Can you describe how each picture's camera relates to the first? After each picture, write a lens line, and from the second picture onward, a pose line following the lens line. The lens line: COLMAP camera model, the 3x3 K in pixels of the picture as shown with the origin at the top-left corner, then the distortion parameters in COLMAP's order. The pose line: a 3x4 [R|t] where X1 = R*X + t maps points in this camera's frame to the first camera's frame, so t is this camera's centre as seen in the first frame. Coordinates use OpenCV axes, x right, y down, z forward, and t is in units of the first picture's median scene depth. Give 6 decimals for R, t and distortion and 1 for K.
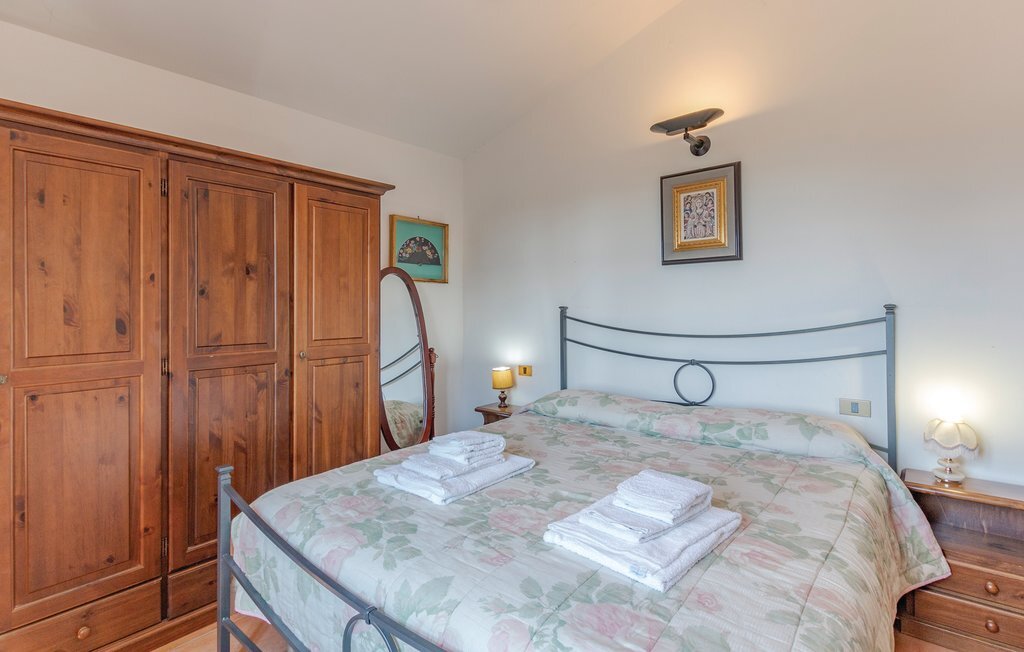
lens RADIAL K [[495.1, 0, 511.7], [0, 495.1, 309.2], [0, 0, 1]] dist [-0.000272, -0.000052]
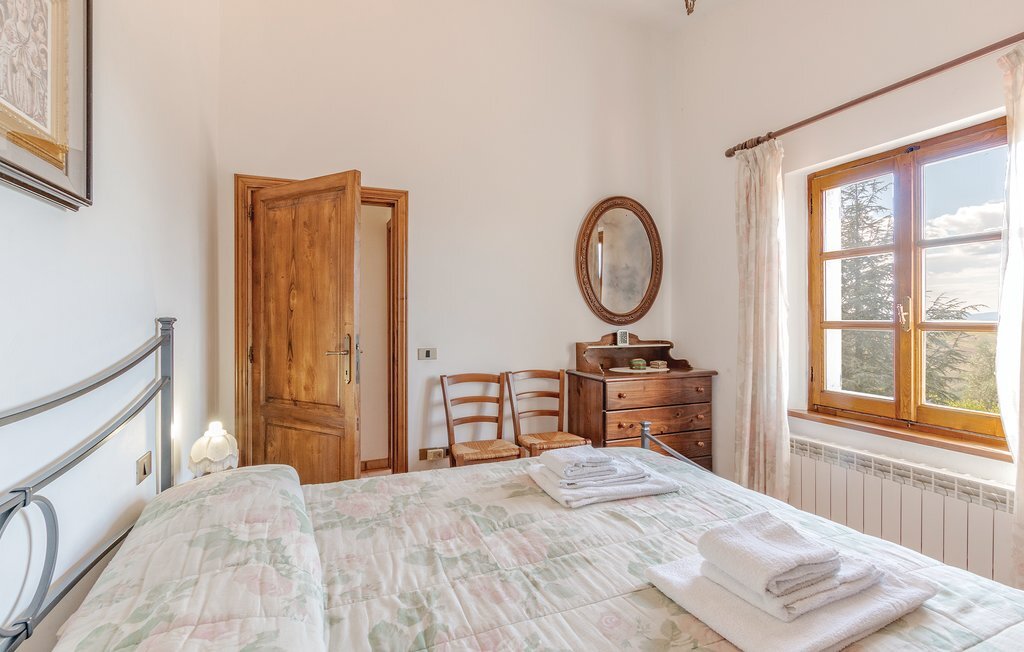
lens RADIAL K [[495.1, 0, 511.7], [0, 495.1, 309.2], [0, 0, 1]] dist [-0.000272, -0.000052]
pose [[-0.900529, 0.009831, 0.434685, -0.078817], [0.008064, 0.999950, -0.005910, -0.012282], [-0.434721, -0.001817, -0.900563, 1.737619]]
